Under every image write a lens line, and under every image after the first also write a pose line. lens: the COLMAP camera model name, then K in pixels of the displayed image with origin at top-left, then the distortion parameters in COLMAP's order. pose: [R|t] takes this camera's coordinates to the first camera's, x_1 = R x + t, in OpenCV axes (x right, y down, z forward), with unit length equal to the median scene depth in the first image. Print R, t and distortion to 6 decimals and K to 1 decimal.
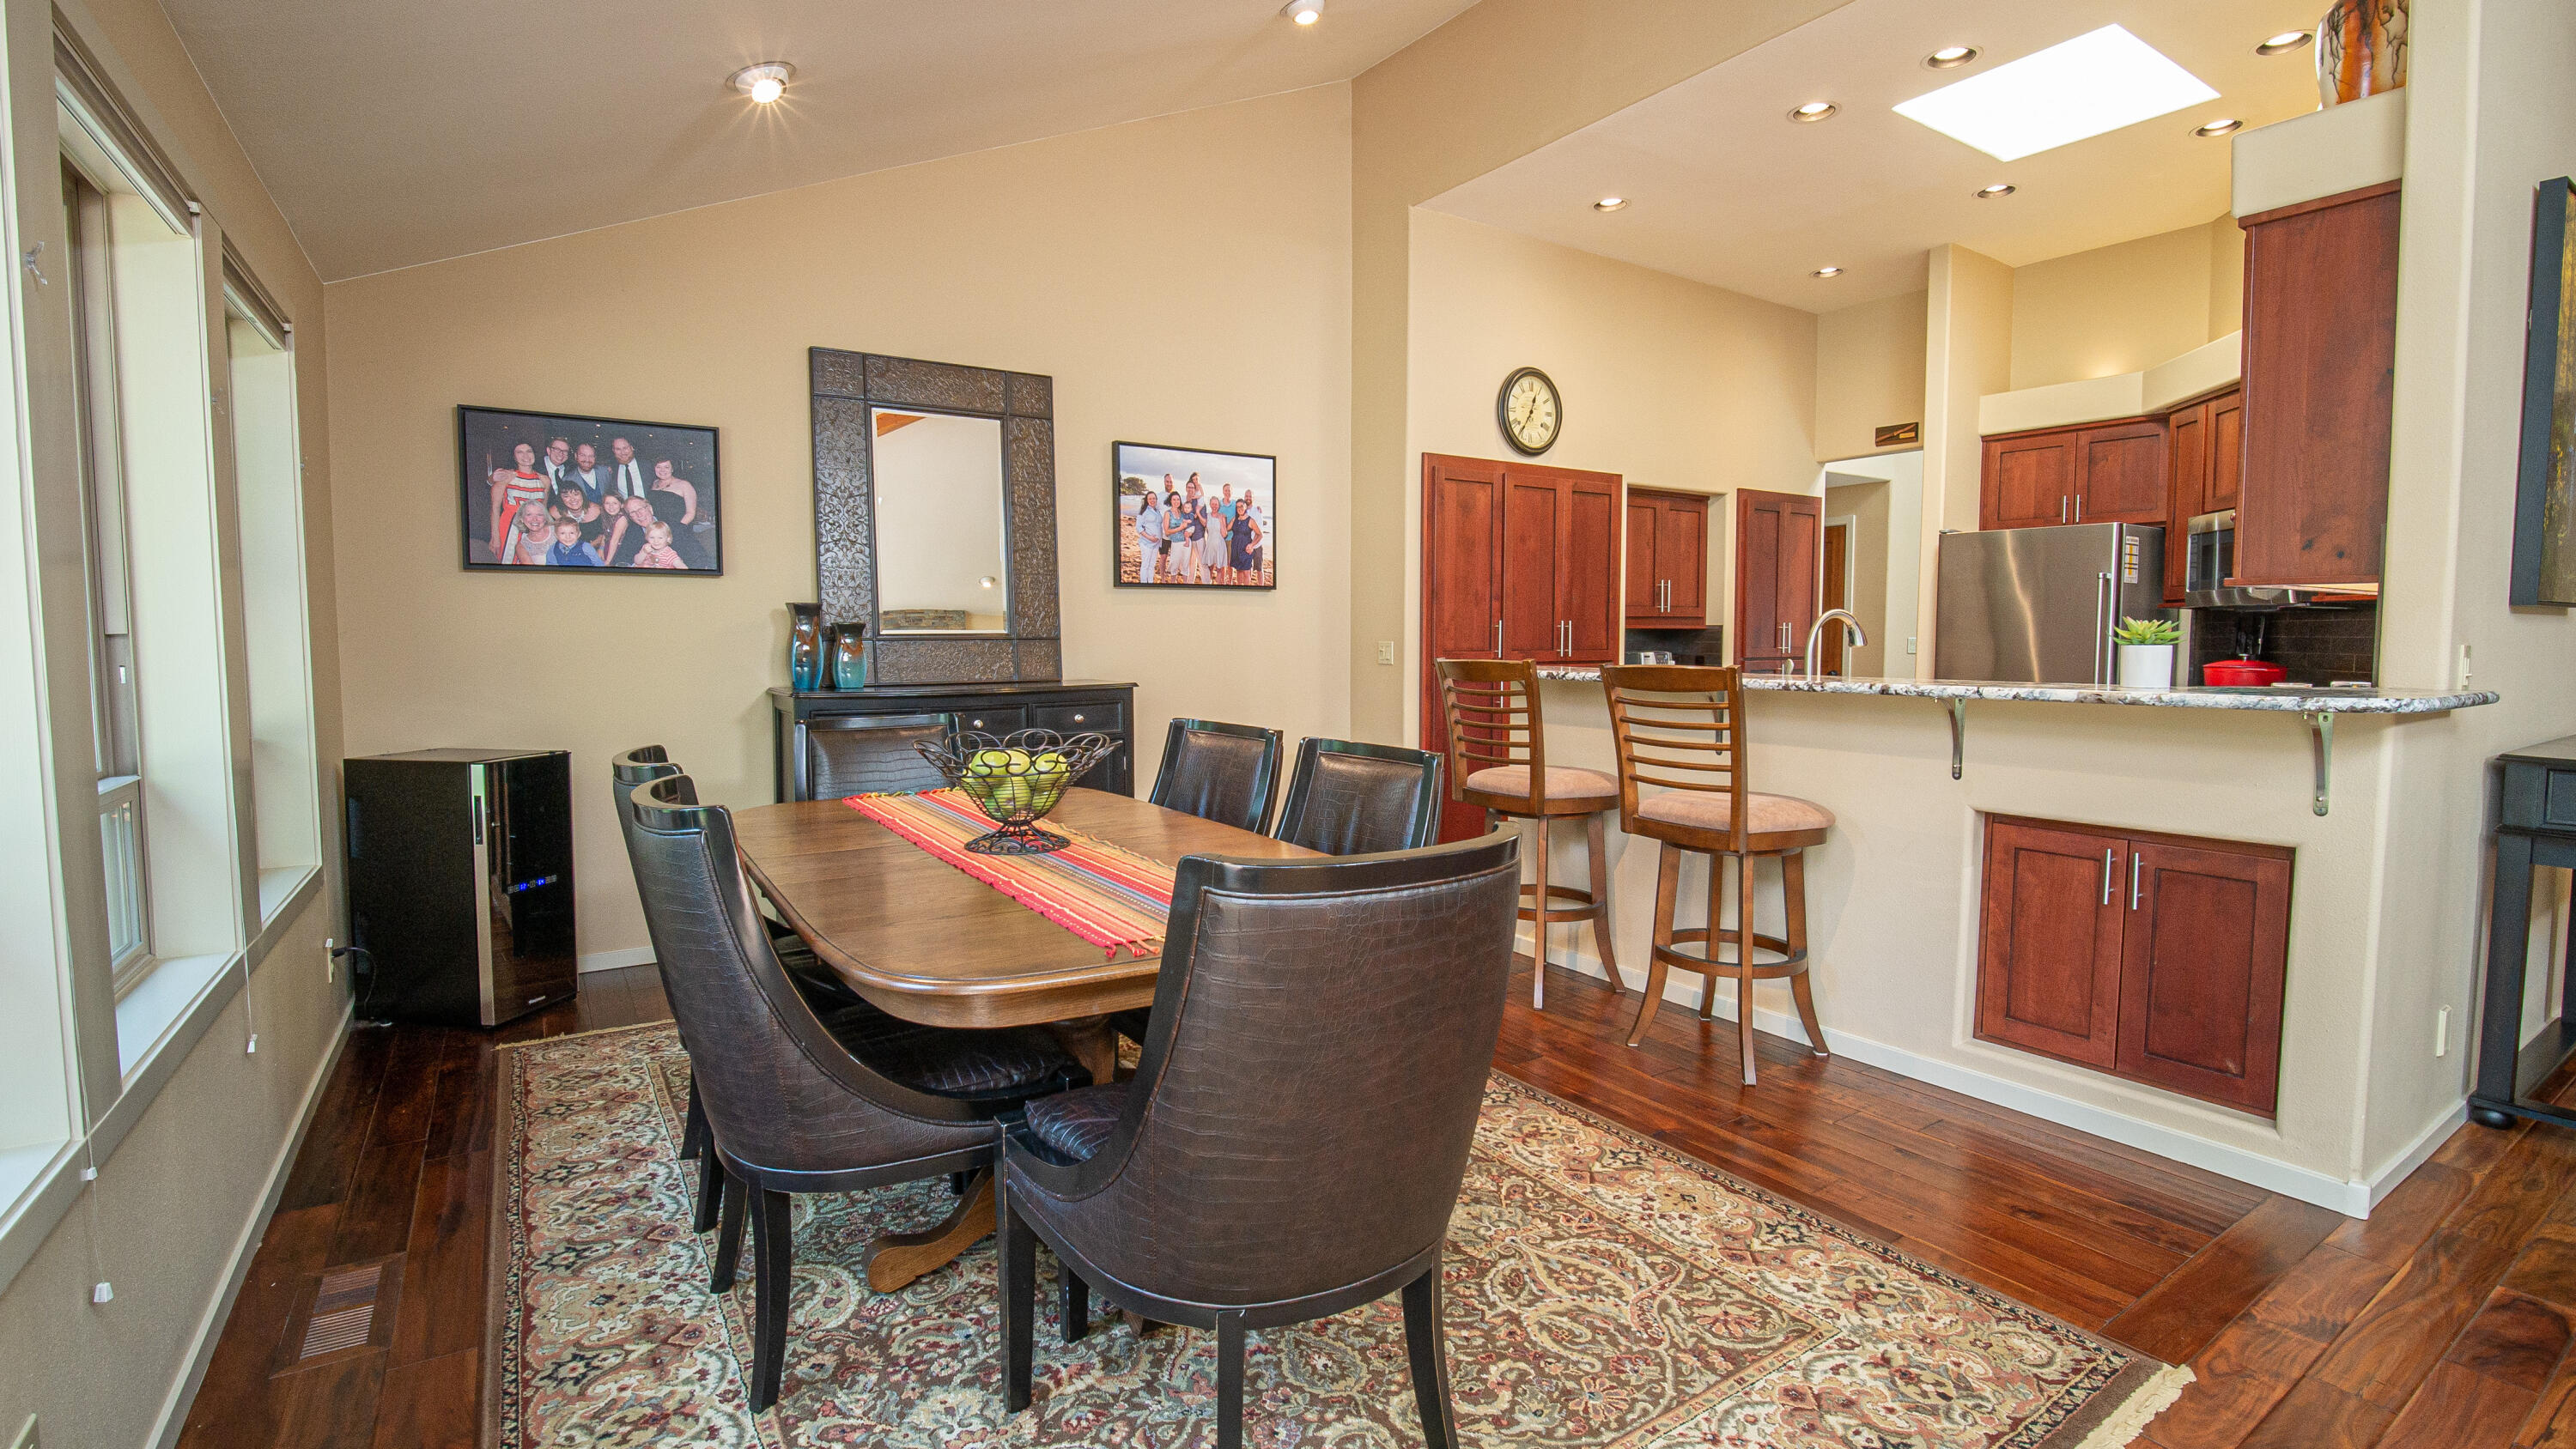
lens RADIAL K [[1164.2, 0, 1279.8], [0, 1164.2, 723.2], [0, 0, 1]] dist [-0.019368, -0.000235]
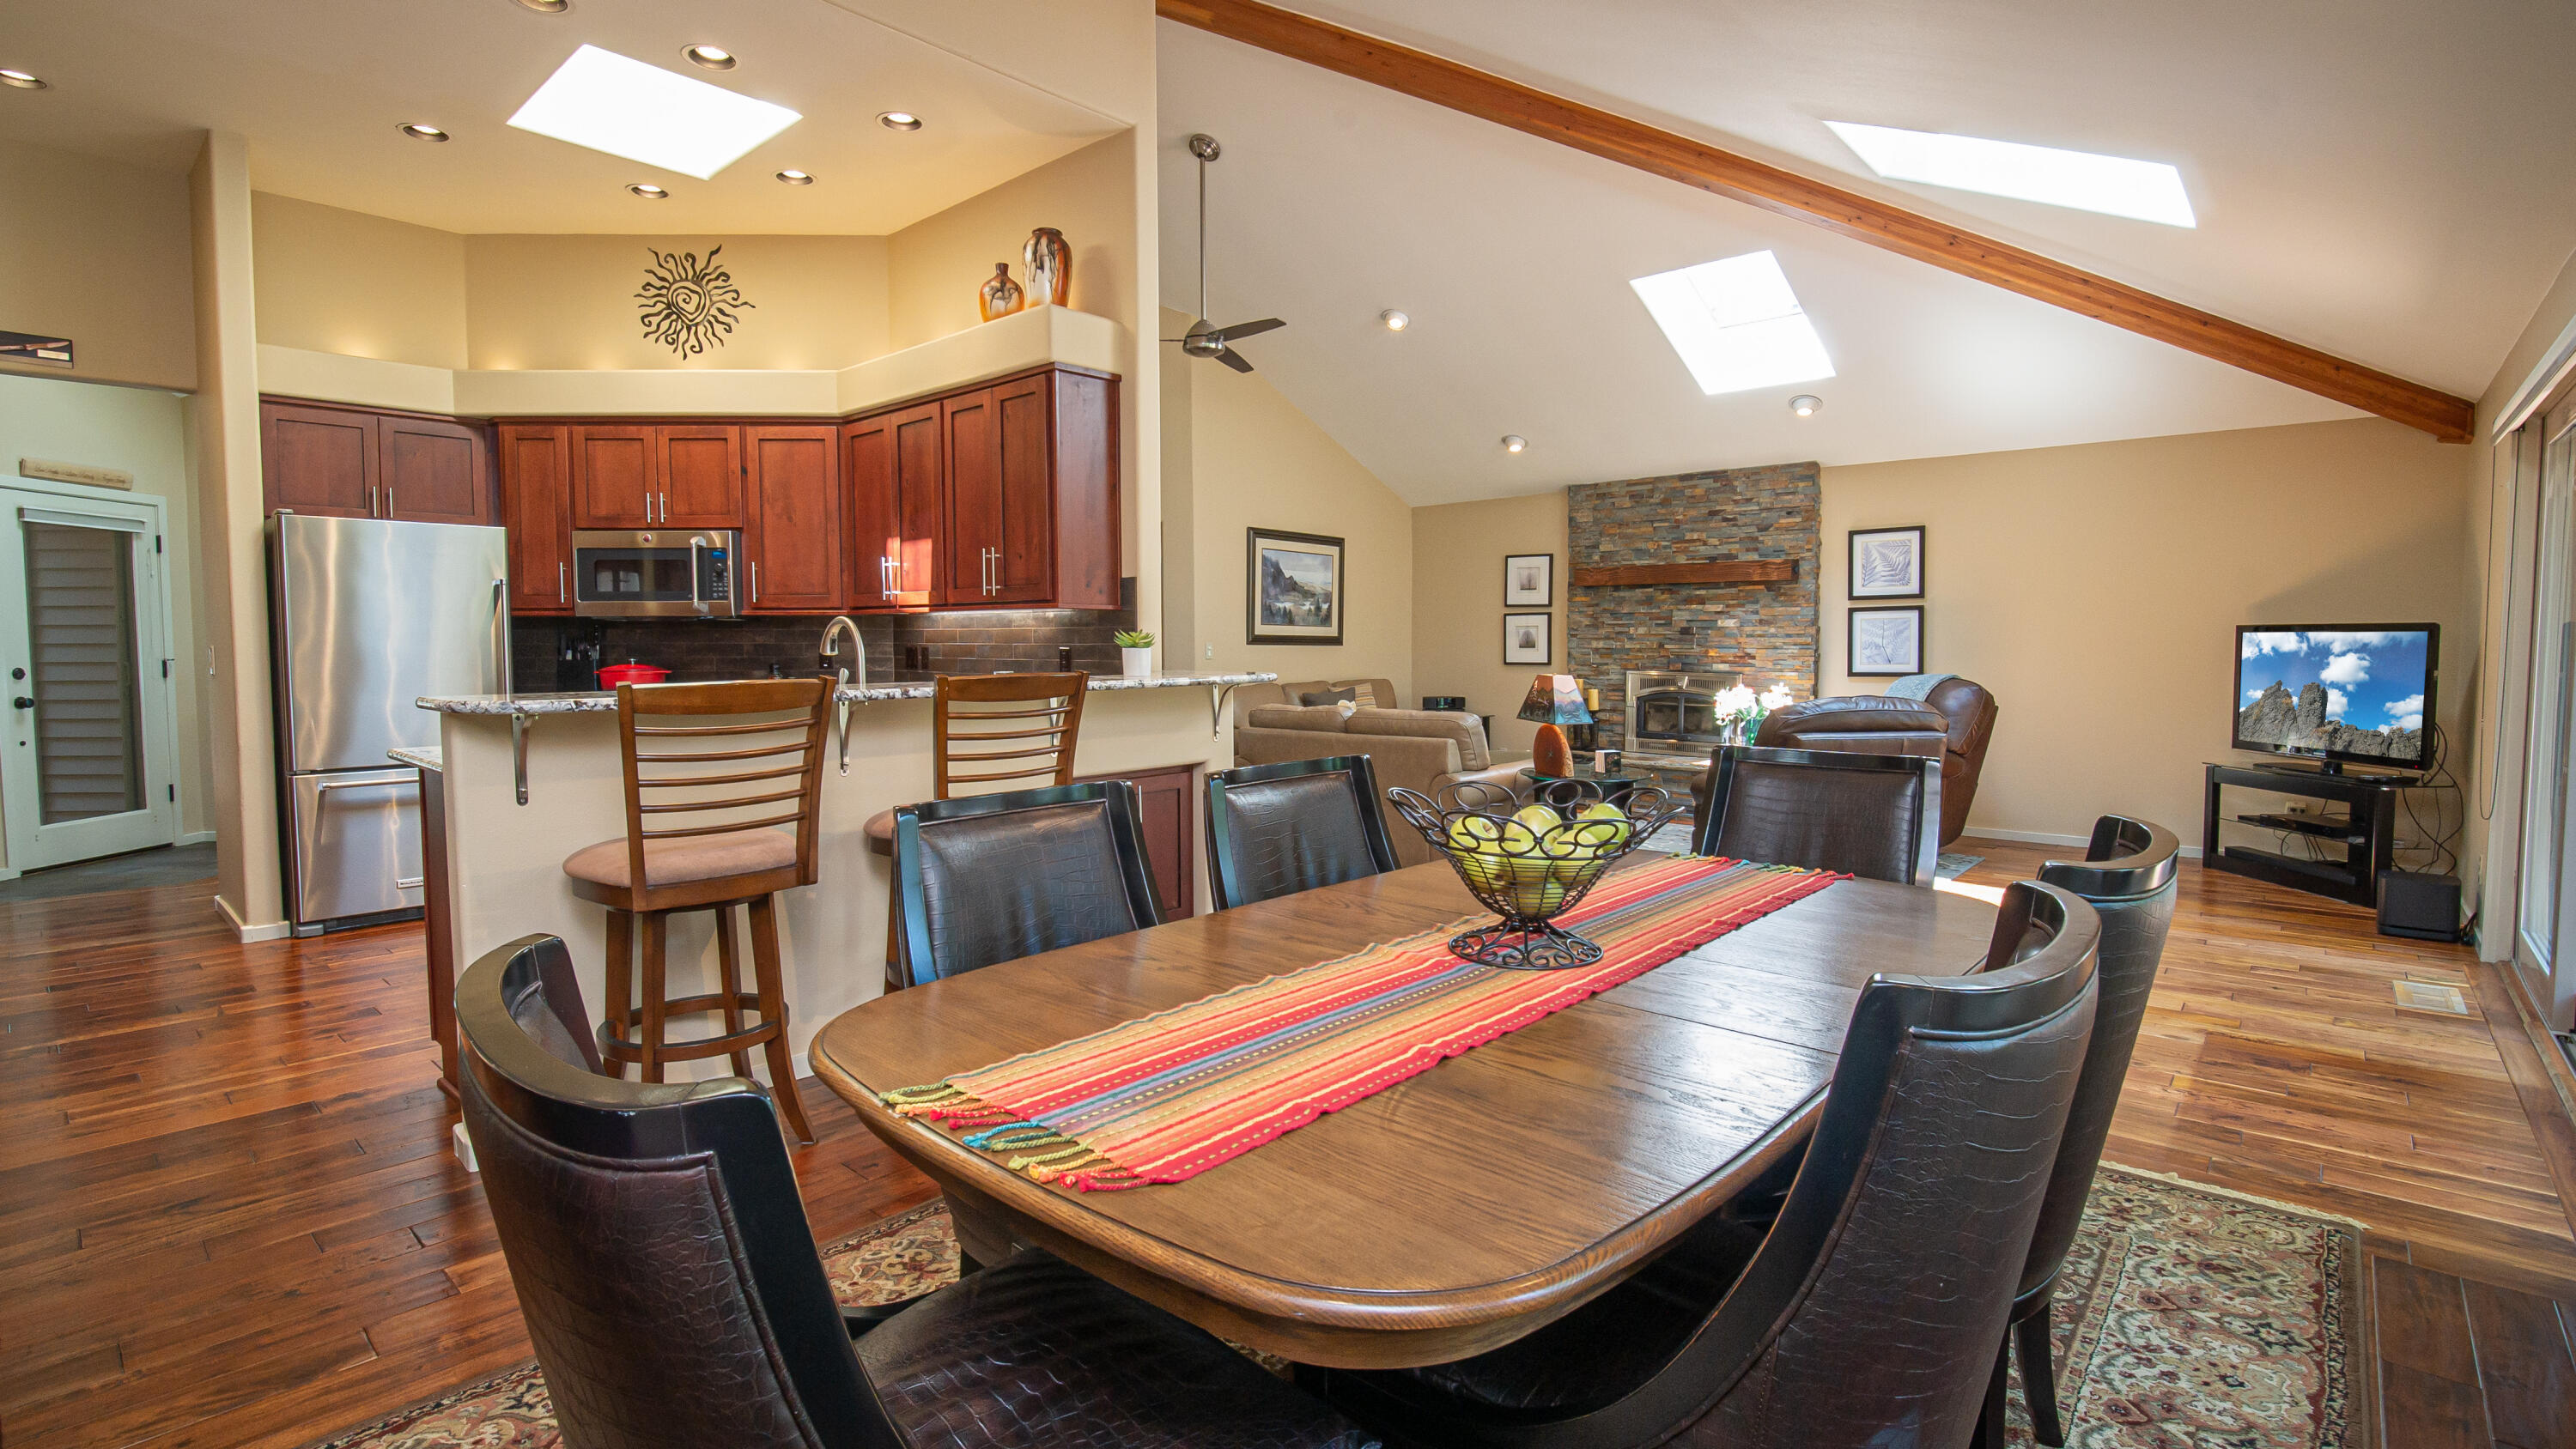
lens RADIAL K [[1164.2, 0, 1286.5], [0, 1164.2, 709.3], [0, 0, 1]] dist [-0.019368, -0.000235]
pose [[-0.258091, -0.060367, 0.964233, -0.530623], [0.071228, 0.994141, 0.081305, -0.067293], [-0.963491, 0.089664, -0.252279, 0.815182]]
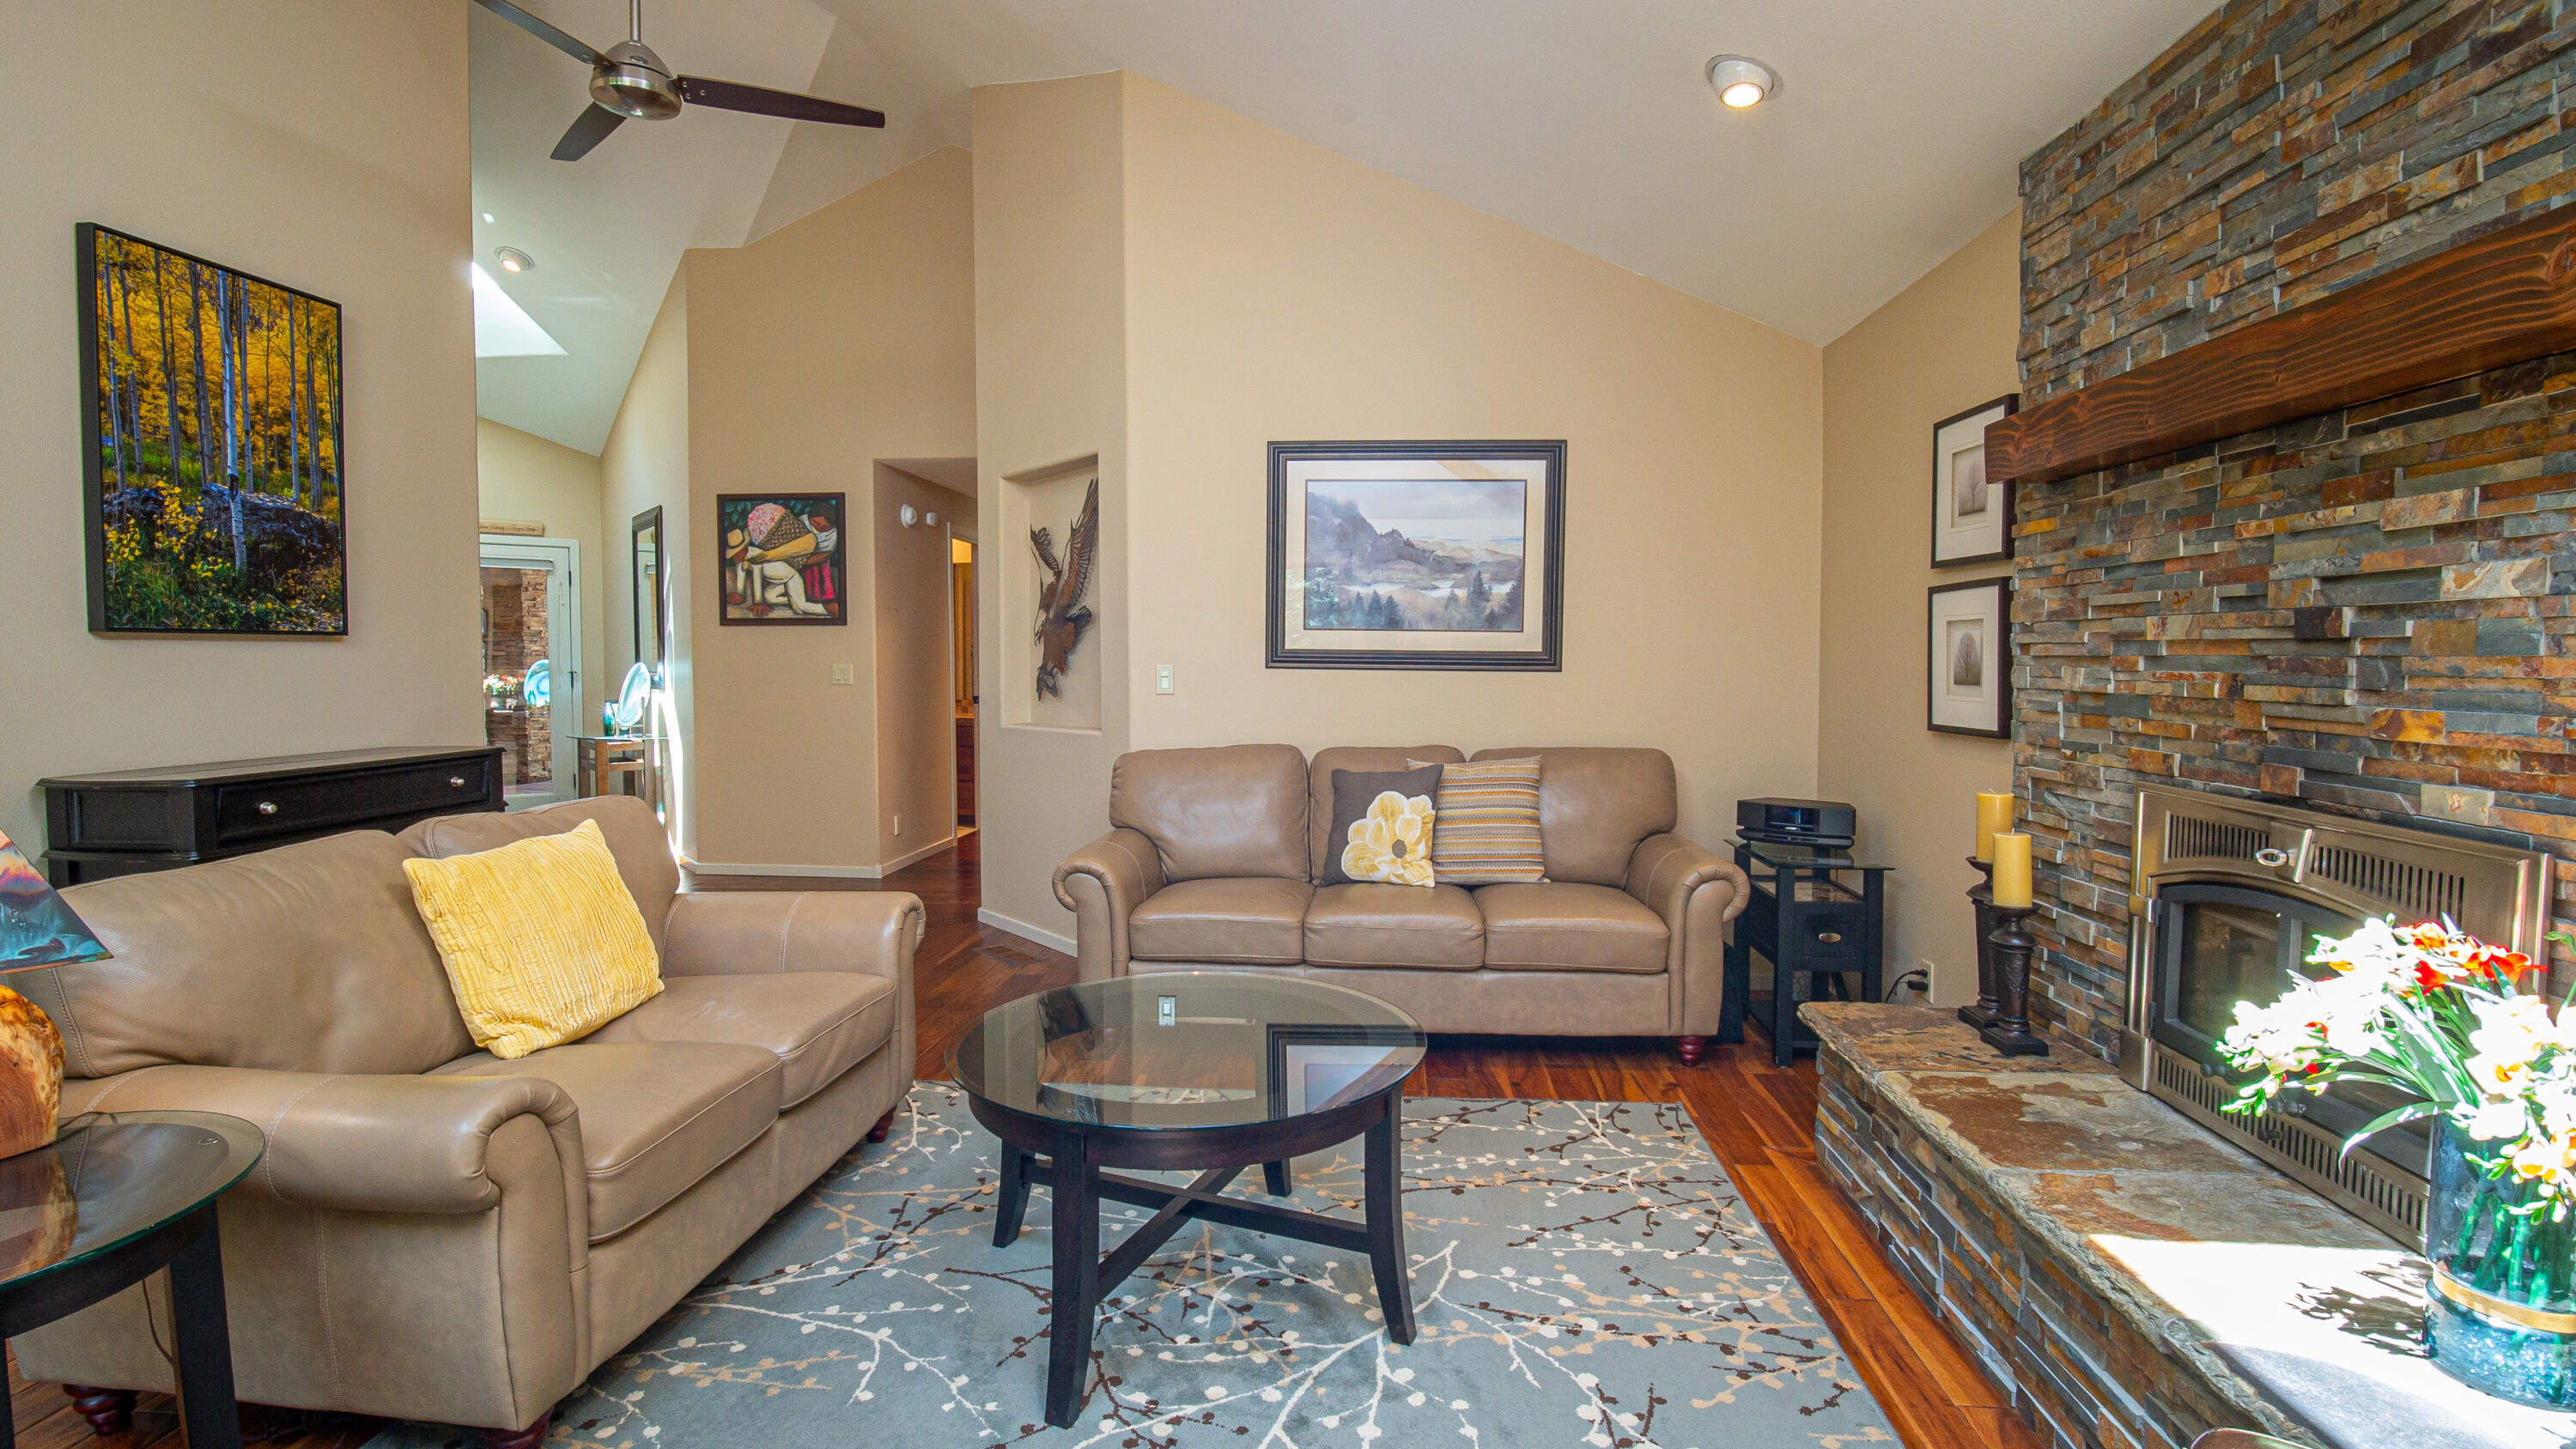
lens RADIAL K [[1164.2, 0, 1297.5], [0, 1164.2, 725.7], [0, 0, 1]] dist [-0.019368, -0.000235]
pose [[0.618889, -0.048038, 0.784008, 0.648601], [0.057656, 0.998214, 0.015651, 0.020008], [-0.783360, 0.035516, 0.620553, -0.341043]]
